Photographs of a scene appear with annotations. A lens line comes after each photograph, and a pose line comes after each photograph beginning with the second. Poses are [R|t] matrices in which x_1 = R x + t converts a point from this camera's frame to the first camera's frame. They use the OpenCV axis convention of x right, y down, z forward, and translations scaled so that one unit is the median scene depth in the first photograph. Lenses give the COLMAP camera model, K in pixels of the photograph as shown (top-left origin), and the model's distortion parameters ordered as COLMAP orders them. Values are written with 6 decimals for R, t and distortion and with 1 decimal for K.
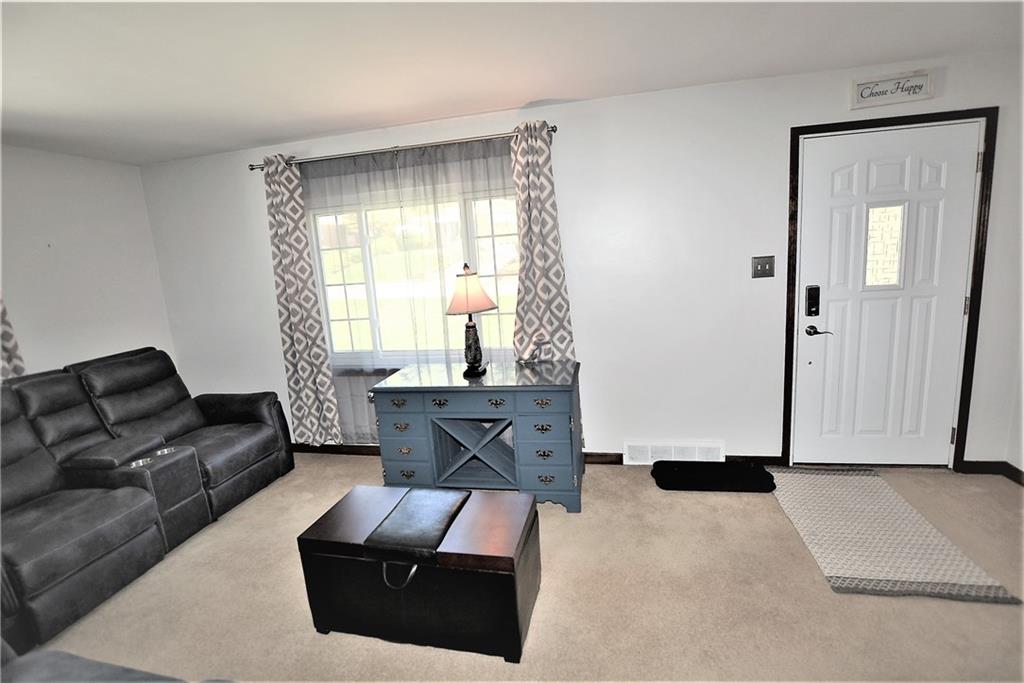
lens RADIAL K [[472.0, 0, 509.5], [0, 472.0, 343.5], [0, 0, 1]] dist [-0.029374, 0.000204]
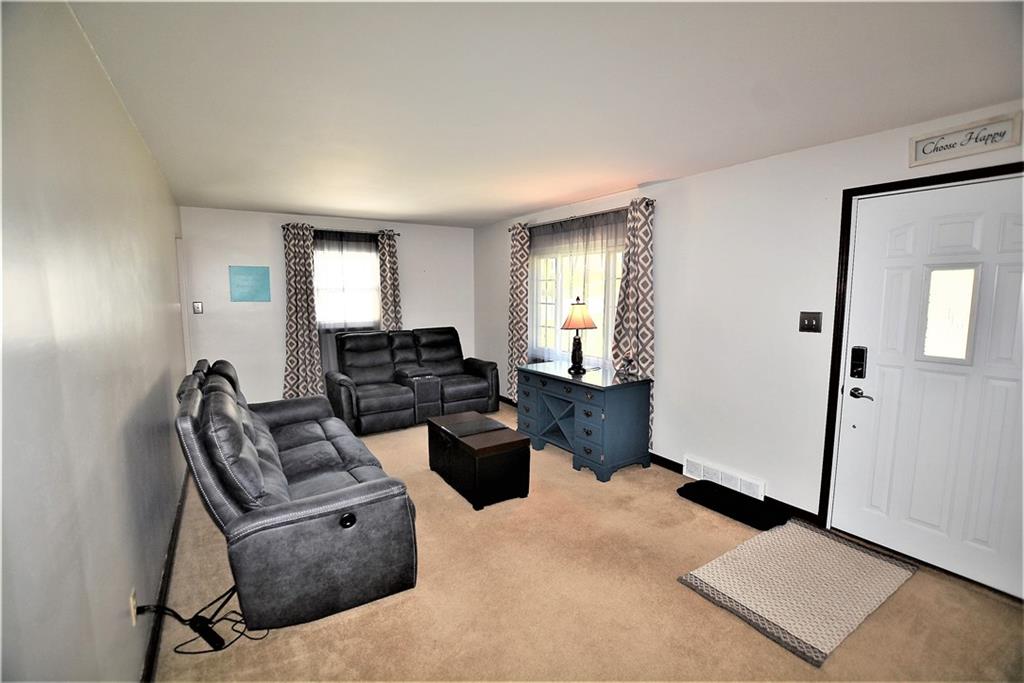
lens RADIAL K [[451.5, 0, 513.2], [0, 451.5, 342.4], [0, 0, 1]] dist [-0.024568, 0.000359]
pose [[0.709864, 0.147823, -0.688652, 0.737562], [-0.174827, 0.984110, 0.031033, -0.033711], [0.682297, 0.098366, 0.724427, -0.156964]]
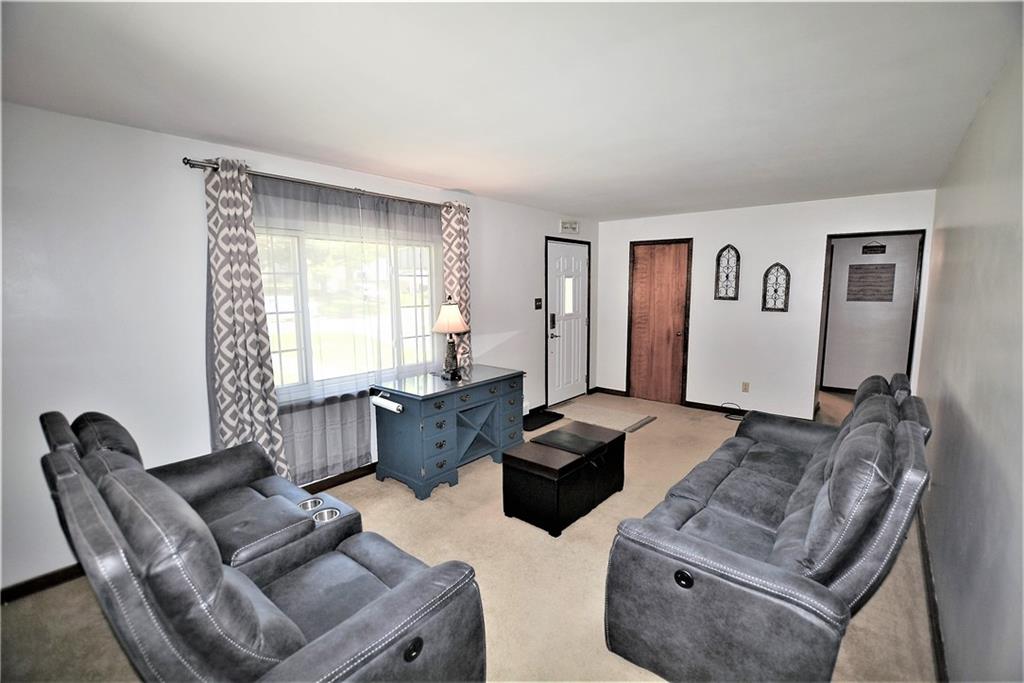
lens RADIAL K [[451.5, 0, 513.2], [0, 451.5, 342.4], [0, 0, 1]] dist [-0.024568, 0.000359]
pose [[0.453856, -0.047726, 0.889796, -1.116188], [0.135264, 0.990683, -0.015856, 0.007509], [-0.880749, 0.127554, 0.456083, 0.257639]]
